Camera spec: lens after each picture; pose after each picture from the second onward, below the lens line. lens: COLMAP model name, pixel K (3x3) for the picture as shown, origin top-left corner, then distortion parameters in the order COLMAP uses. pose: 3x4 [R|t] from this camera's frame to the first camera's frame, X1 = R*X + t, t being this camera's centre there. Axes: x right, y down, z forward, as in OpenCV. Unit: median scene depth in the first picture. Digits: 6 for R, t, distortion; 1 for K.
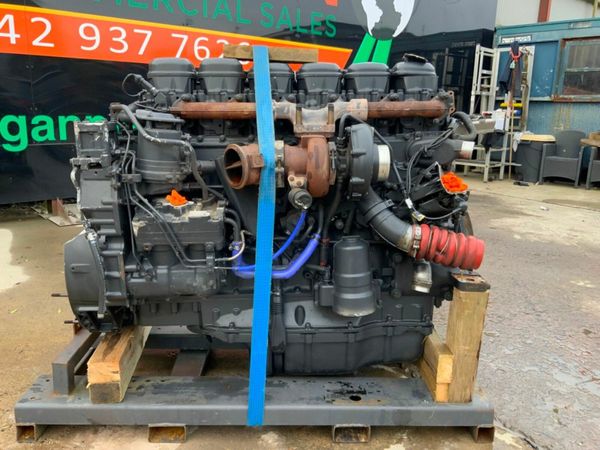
lens RADIAL K [[501.5, 0, 300.0], [0, 501.5, 225.0], [0, 0, 1]] dist [0.052965, -0.091093]
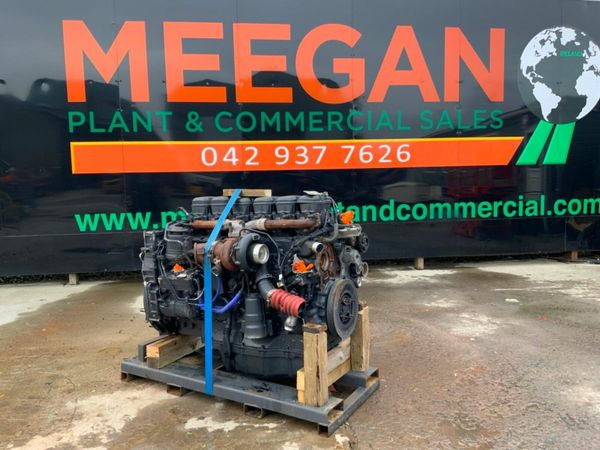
lens RADIAL K [[498.8, 0, 299.0], [0, 498.8, 228.4], [0, 0, 1]] dist [0.090662, -0.147099]
pose [[0.838420, 0.008637, -0.544956, 1.178773], [-0.080602, 0.990845, -0.108303, -0.027181], [0.539031, 0.134728, 0.831441, -0.425269]]
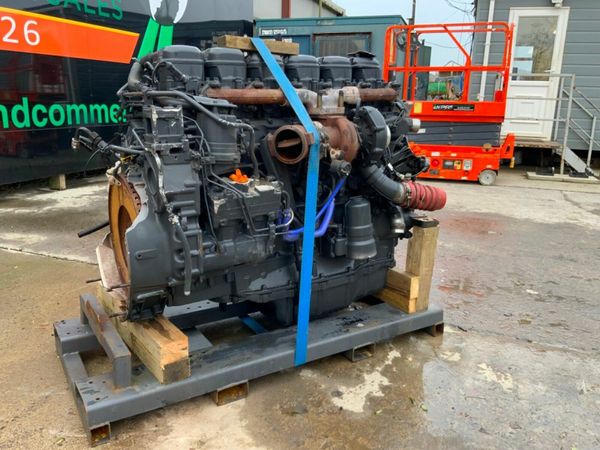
lens RADIAL K [[498.8, 0, 299.0], [0, 498.8, 228.4], [0, 0, 1]] dist [0.090662, -0.147099]
pose [[0.865764, -0.133094, 0.482430, -0.621491], [0.117351, 0.991101, 0.062831, 0.006054], [-0.486499, 0.002217, 0.873678, -0.028508]]
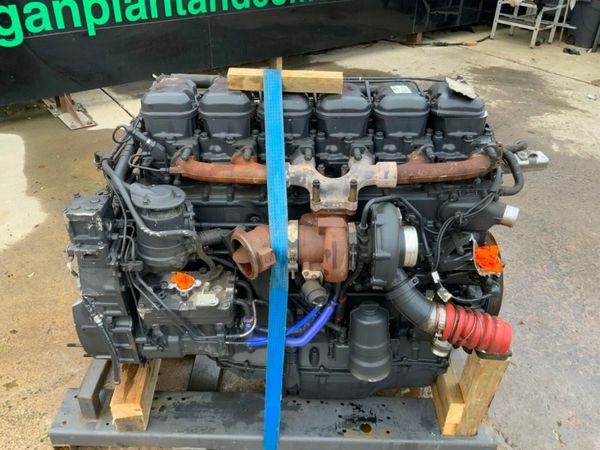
lens RADIAL K [[501.5, 0, 300.0], [0, 501.5, 225.0], [0, 0, 1]] dist [0.052965, -0.091093]
pose [[0.998877, 0.024217, -0.040723, 0.006130], [-0.008897, 0.940089, 0.340814, -0.425349], [0.046537, -0.340069, 0.939248, 0.156683]]
